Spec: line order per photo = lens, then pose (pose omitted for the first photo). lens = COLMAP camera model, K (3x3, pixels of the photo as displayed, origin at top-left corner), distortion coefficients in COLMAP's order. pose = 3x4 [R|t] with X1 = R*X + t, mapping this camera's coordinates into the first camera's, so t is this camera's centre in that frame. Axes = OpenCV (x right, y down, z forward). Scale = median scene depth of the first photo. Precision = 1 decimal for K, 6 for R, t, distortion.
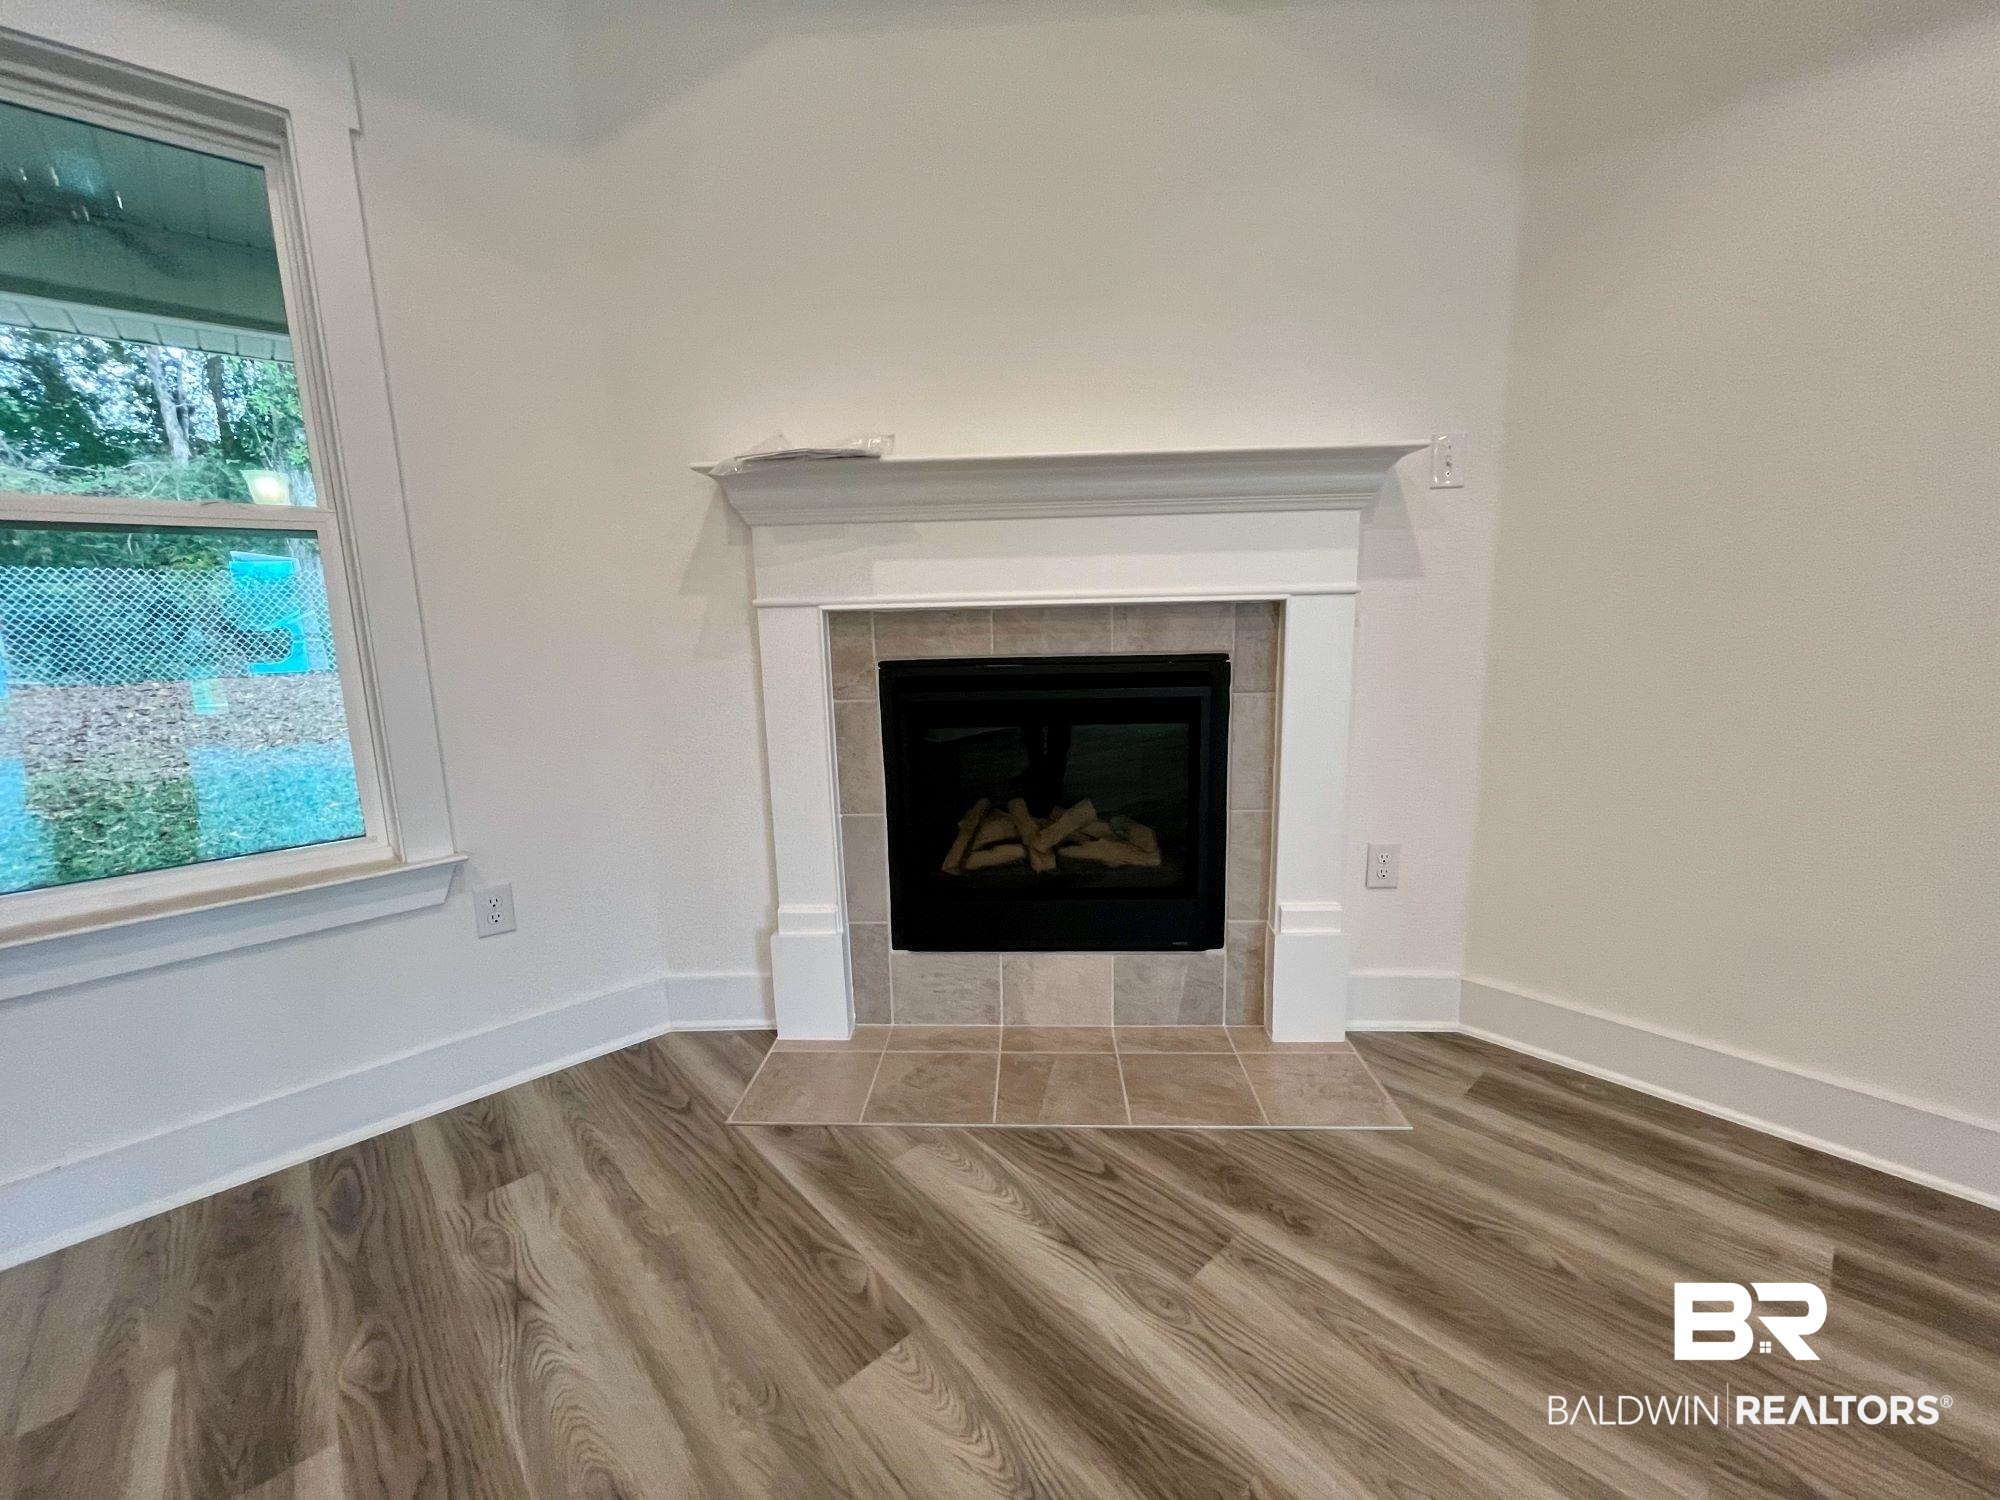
lens RADIAL K [[808.0, 0, 997.1], [0, 808.0, 736.2], [0, 0, 1]] dist [-0.003261, -0.000223]
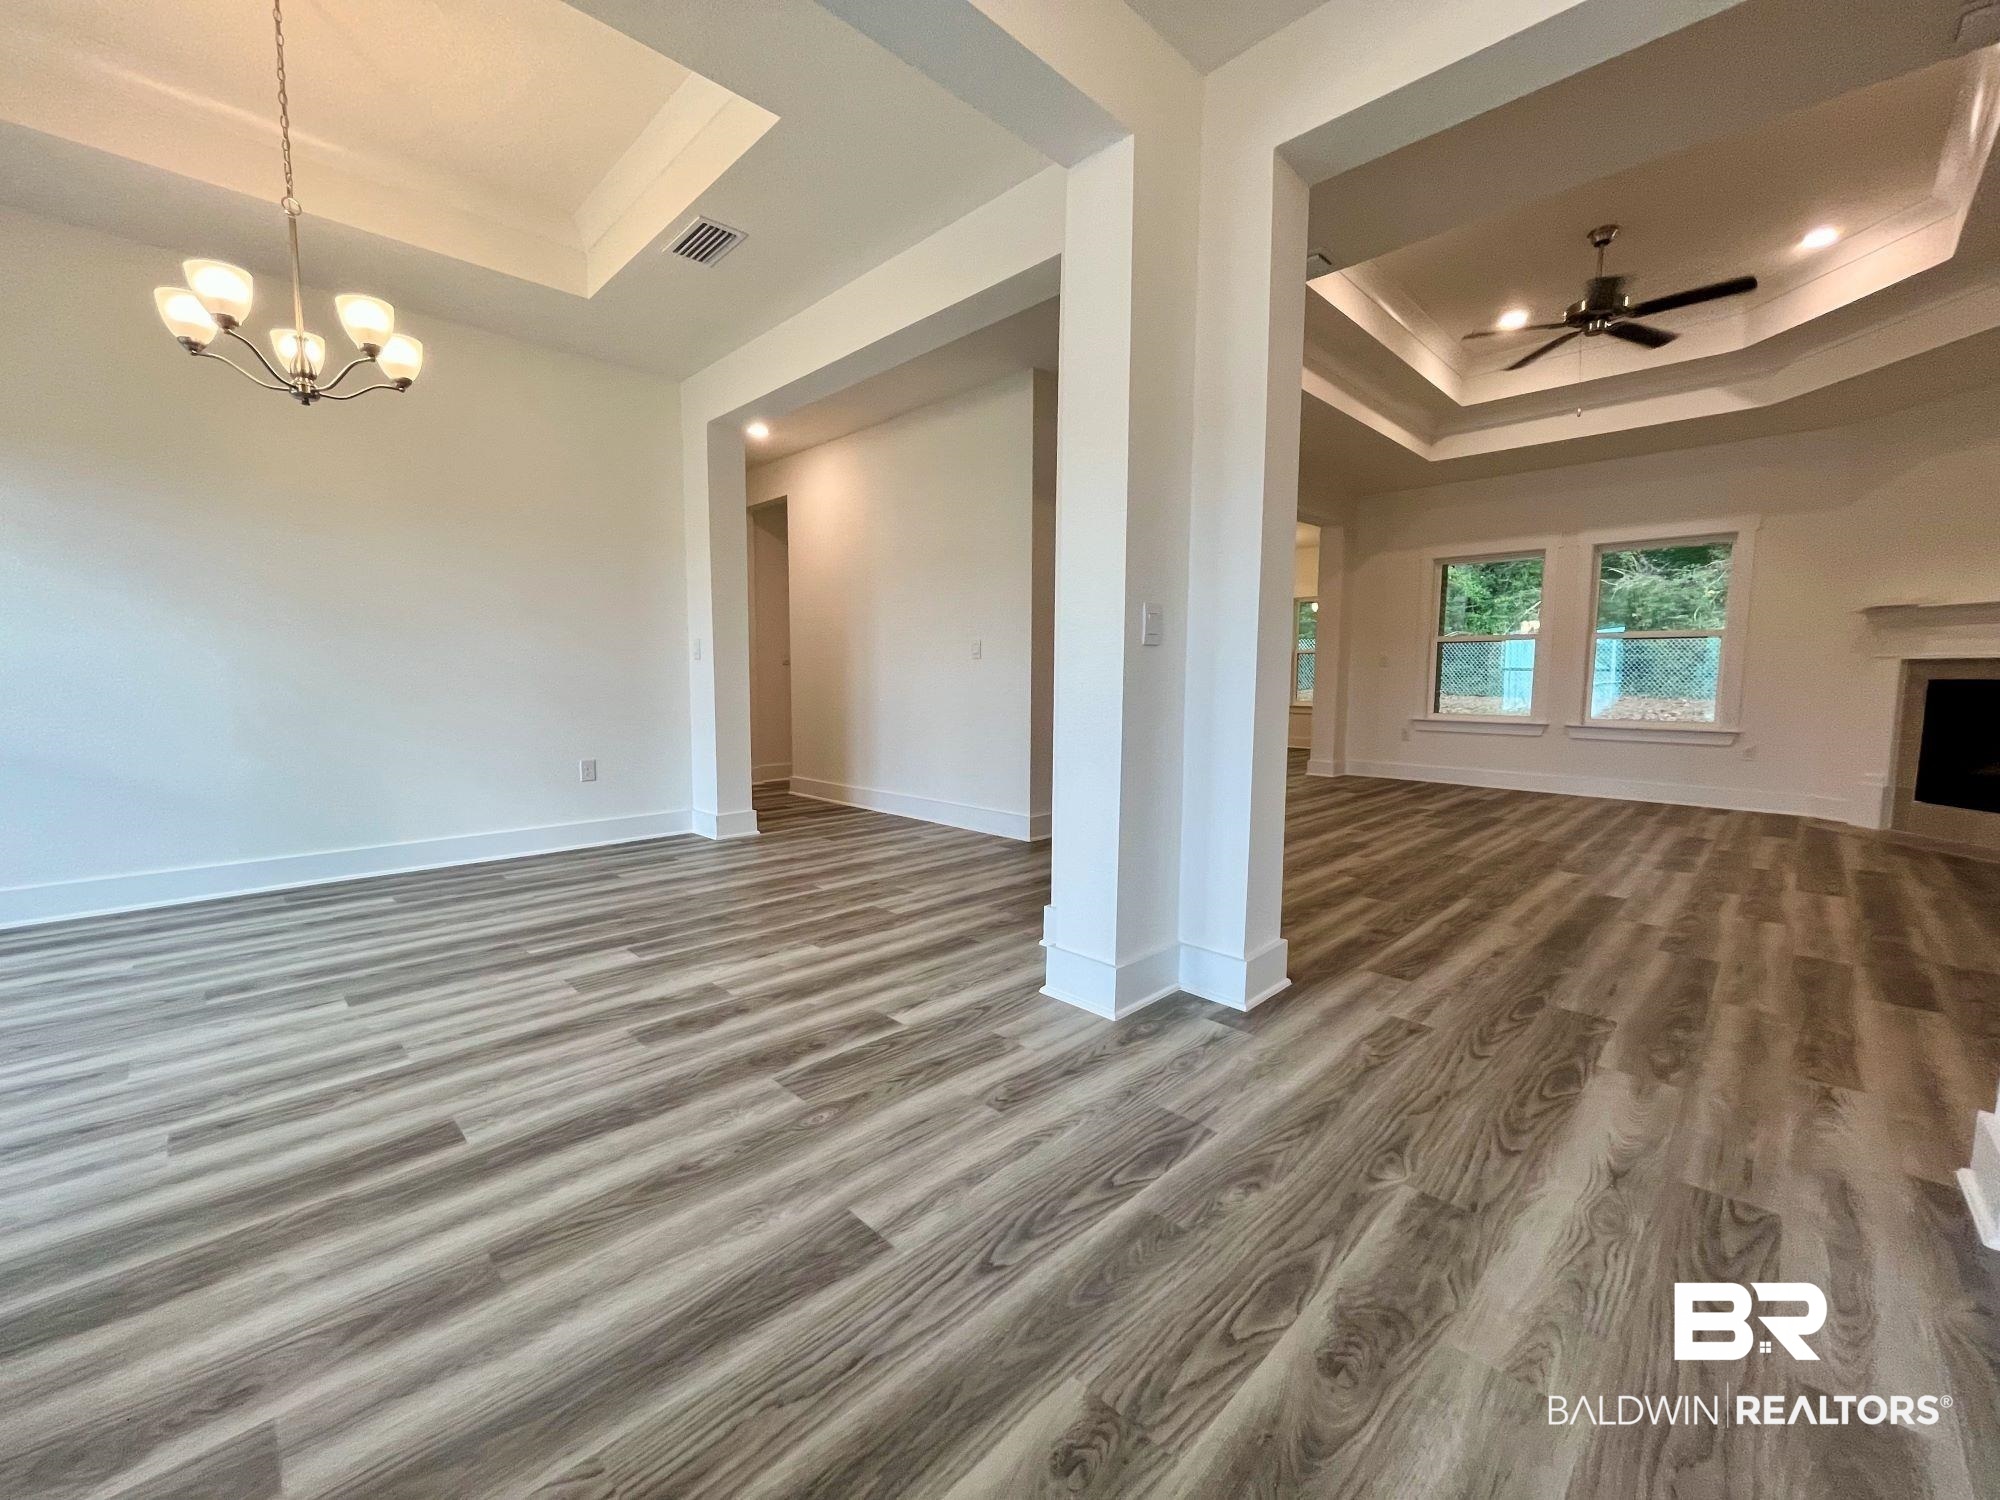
lens RADIAL K [[808.0, 0, 995.3], [0, 808.0, 754.6], [0, 0, 1]] dist [-0.003261, -0.000223]
pose [[0.040706, 0.123844, -0.991466, 2.229346], [-0.160382, 0.980232, 0.115856, 0.308363], [0.986215, 0.154297, 0.059764, -1.965138]]
